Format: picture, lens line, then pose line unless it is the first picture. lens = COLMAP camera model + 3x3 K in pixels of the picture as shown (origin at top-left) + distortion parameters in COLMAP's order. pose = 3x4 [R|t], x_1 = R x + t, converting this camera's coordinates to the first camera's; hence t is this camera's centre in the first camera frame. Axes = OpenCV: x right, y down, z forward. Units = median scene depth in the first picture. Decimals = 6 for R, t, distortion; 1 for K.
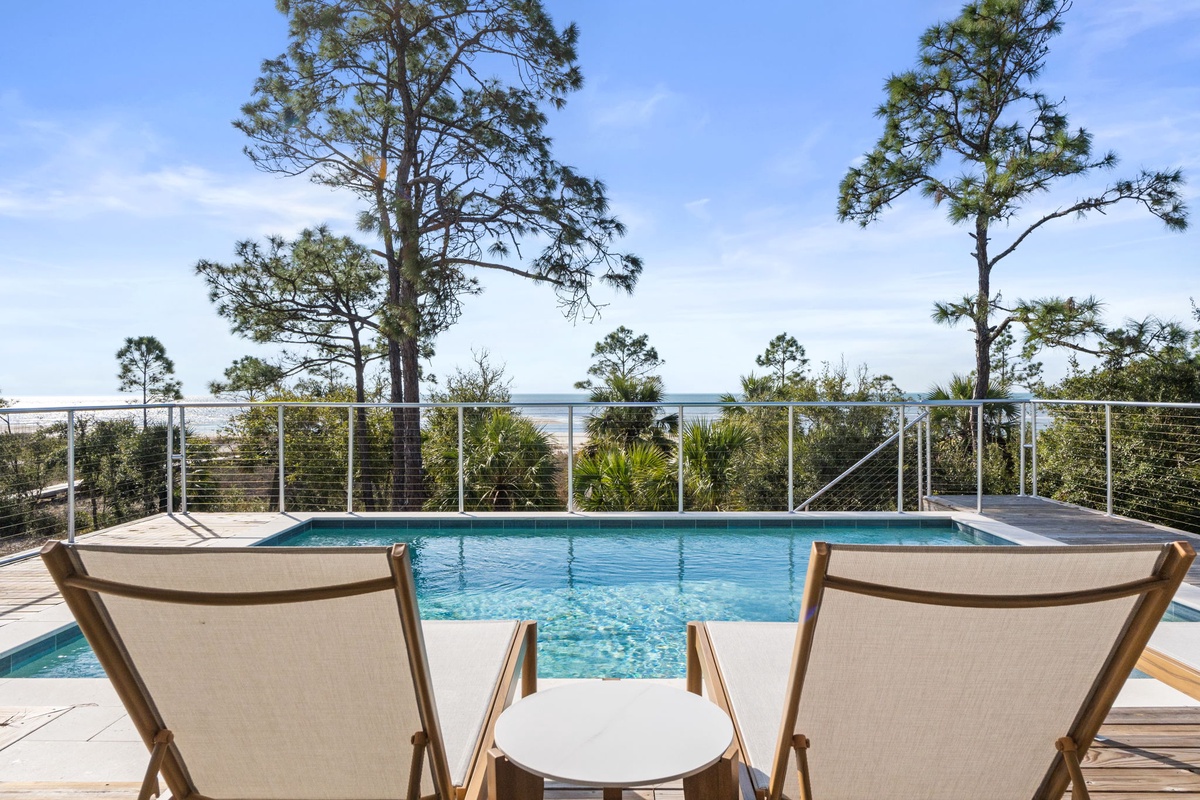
lens RADIAL K [[803.9, 0, 592.6], [0, 803.9, 395.6], [0, 0, 1]] dist [0.002533, -0.003566]
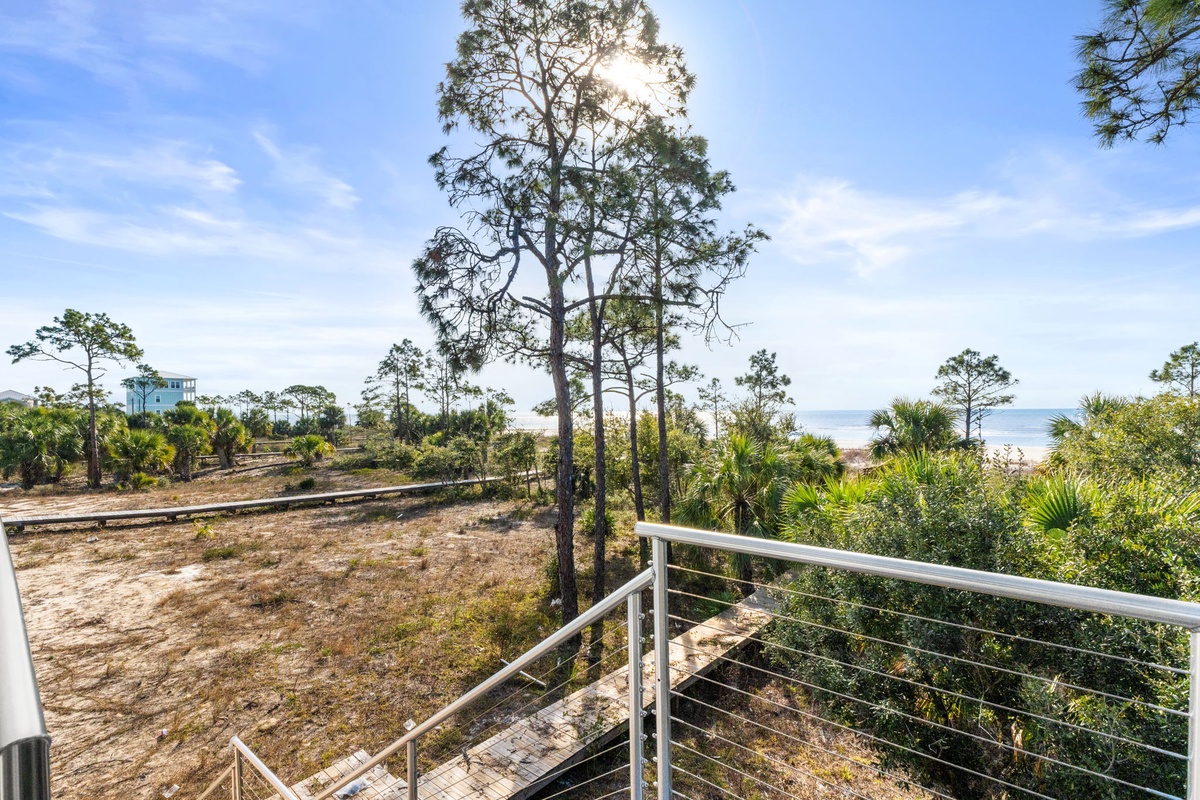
lens RADIAL K [[528.9, 0, 592.0], [0, 528.9, 412.7], [0, 0, 1]] dist [-0.003808, -0.001311]
pose [[0.775994, 0.000067, -0.630740, 0.158715], [0.001942, 0.999995, 0.002496, -0.009807], [0.630737, -0.003161, 0.775990, 0.271263]]
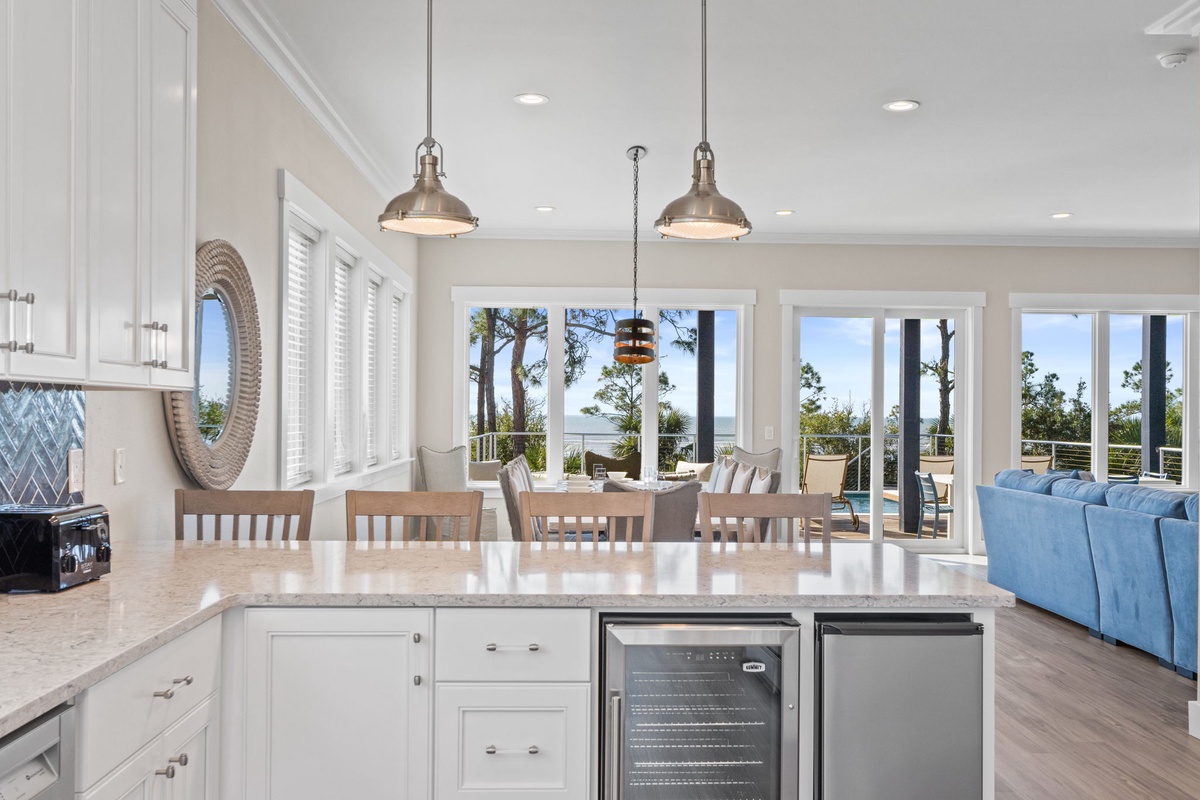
lens RADIAL K [[1053.4, 0, 599.8], [0, 1053.4, 410.2], [0, 0, 1]] dist [0.015277, -0.020663]
pose [[0.998768, 0.010037, 0.048606, -0.104785], [-0.009666, 0.999922, -0.007861, -0.007559], [-0.048681, 0.007382, 0.998787, -0.425852]]
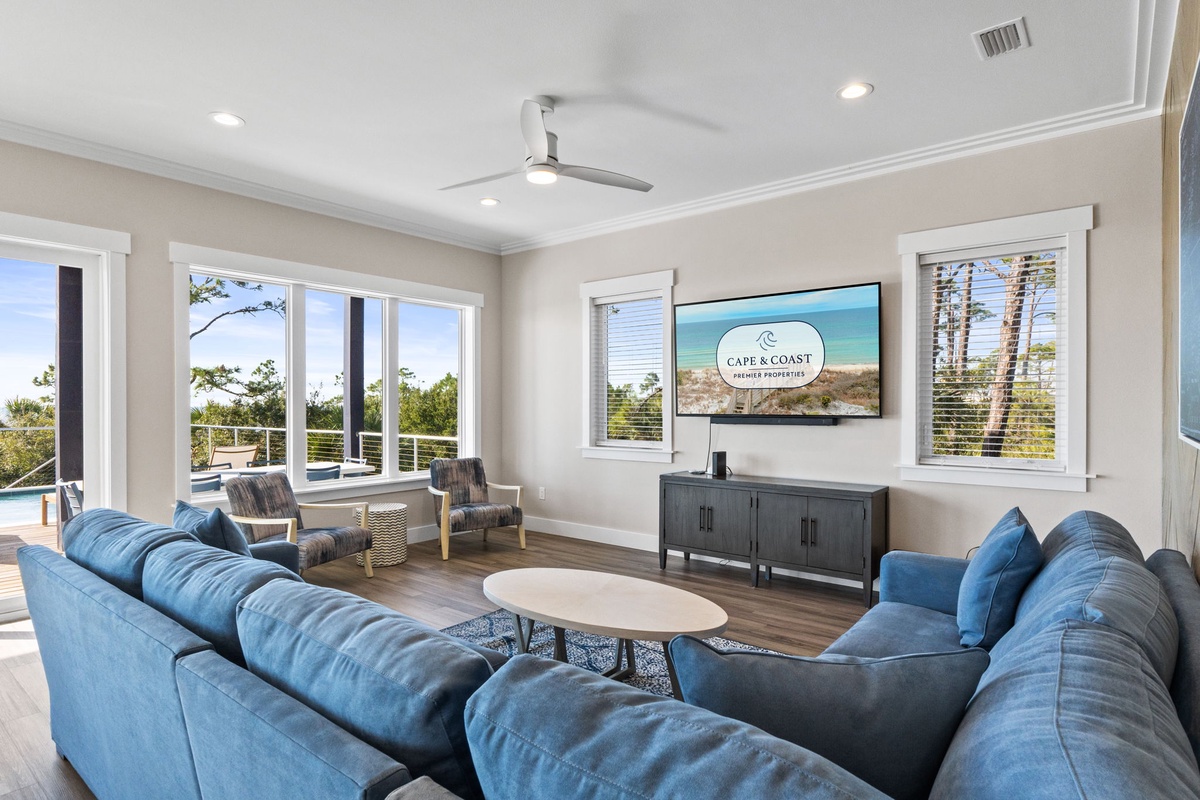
lens RADIAL K [[642.8, 0, 610.3], [0, 642.8, 400.0], [0, 0, 1]] dist [-0.000017, 0.000893]
pose [[0.612291, 0.004863, 0.790617, -0.009912], [0.005772, 0.999927, -0.010620, -0.008959], [-0.790611, 0.011066, 0.612219, -0.264025]]
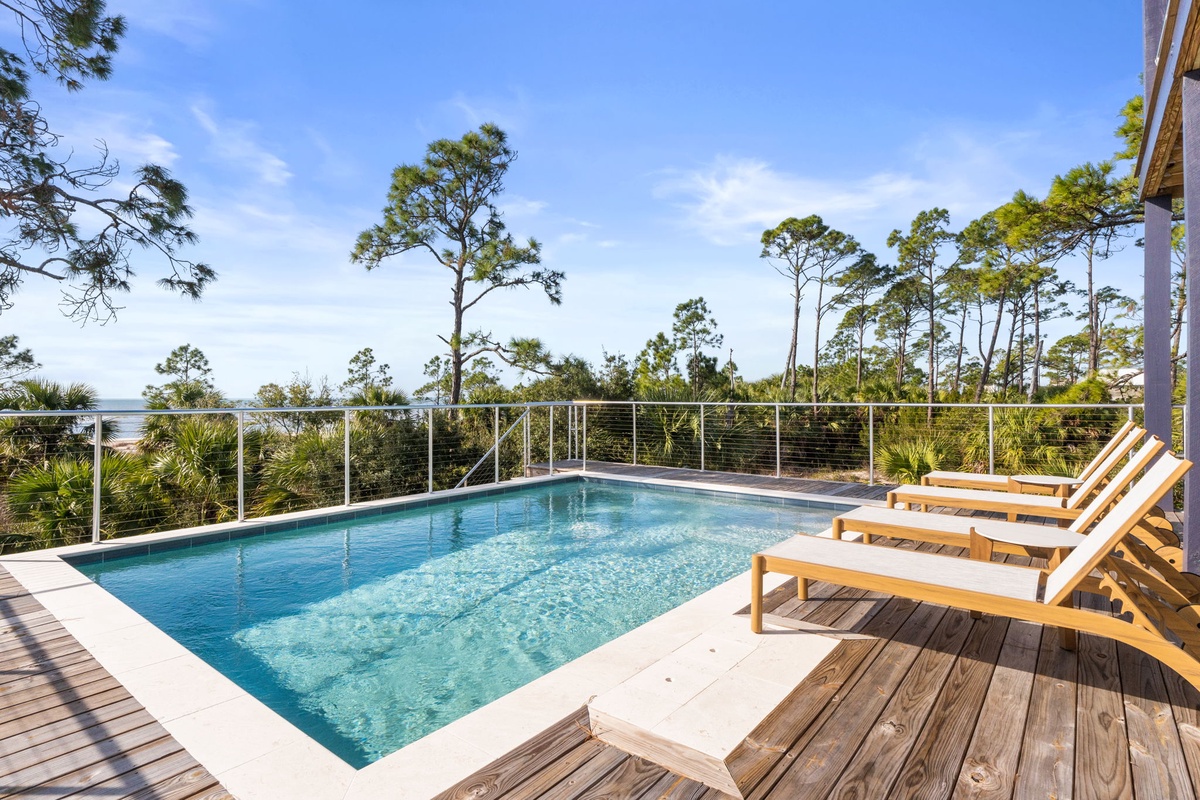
lens RADIAL K [[610.3, 0, 623.1], [0, 610.3, 393.6], [0, 0, 1]] dist [-0.019617, -0.000075]
pose [[0.590441, 0.003783, 0.807072, -0.130512], [0.005185, 0.999951, -0.008481, 0.000218], [-0.807064, 0.009192, 0.590393, 0.054099]]
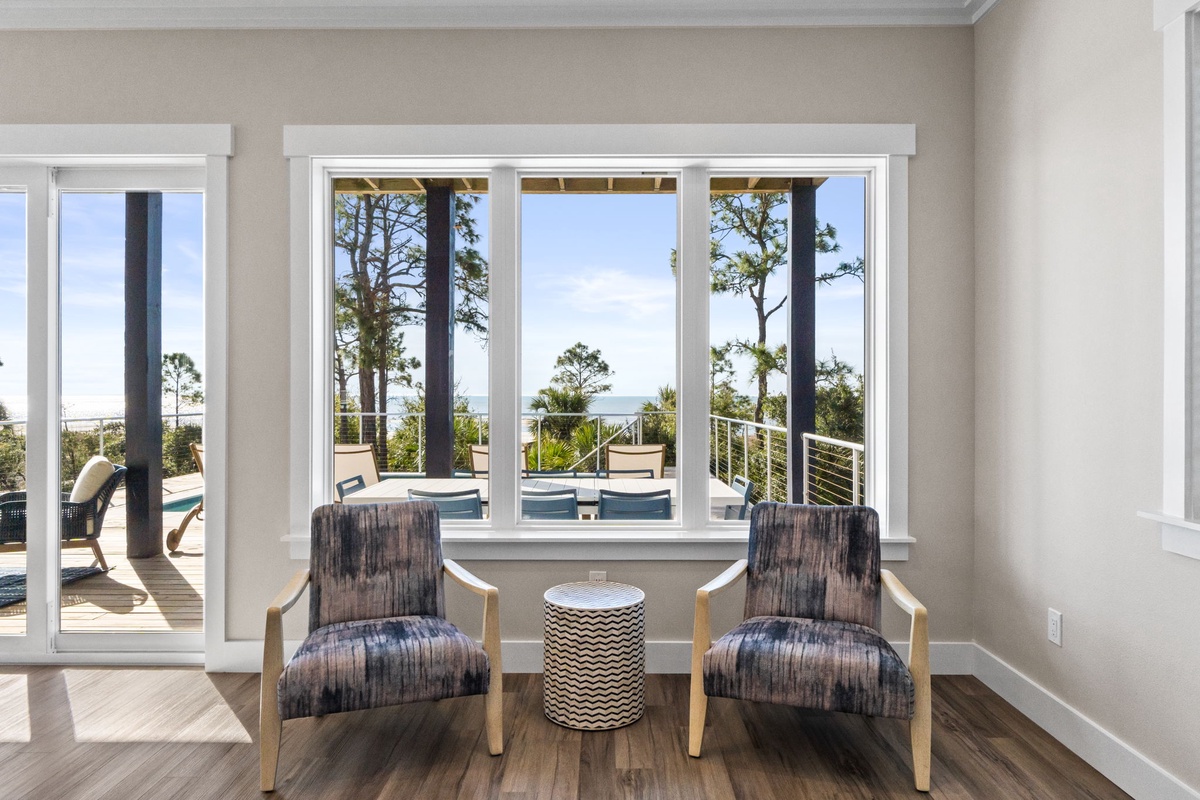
lens RADIAL K [[755.4, 0, 595.1], [0, 755.4, 395.1], [0, 0, 1]] dist [0.002111, -0.001354]
pose [[0.999988, 0.004015, 0.002951, 0.099878], [-0.004002, 0.999983, -0.004219, -0.007471], [-0.002968, 0.004207, 0.999987, -0.200019]]
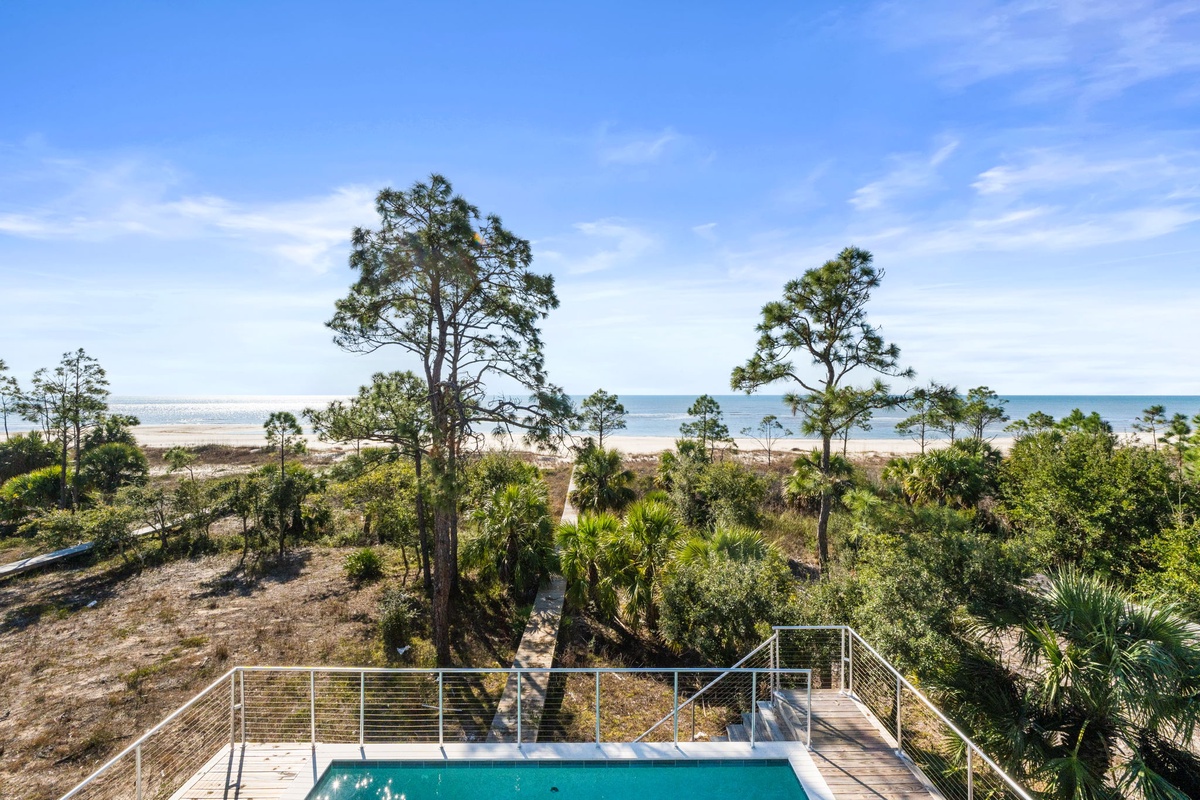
lens RADIAL K [[516.3, 0, 593.5], [0, 516.3, 395.0], [0, 0, 1]] dist [-0.003689, 0.002027]
pose [[0.999955, 0.000998, 0.009410, 0.024923], [-0.000984, 0.999998, -0.001527, -0.128389], [-0.009411, 0.001518, 0.999955, 0.026863]]
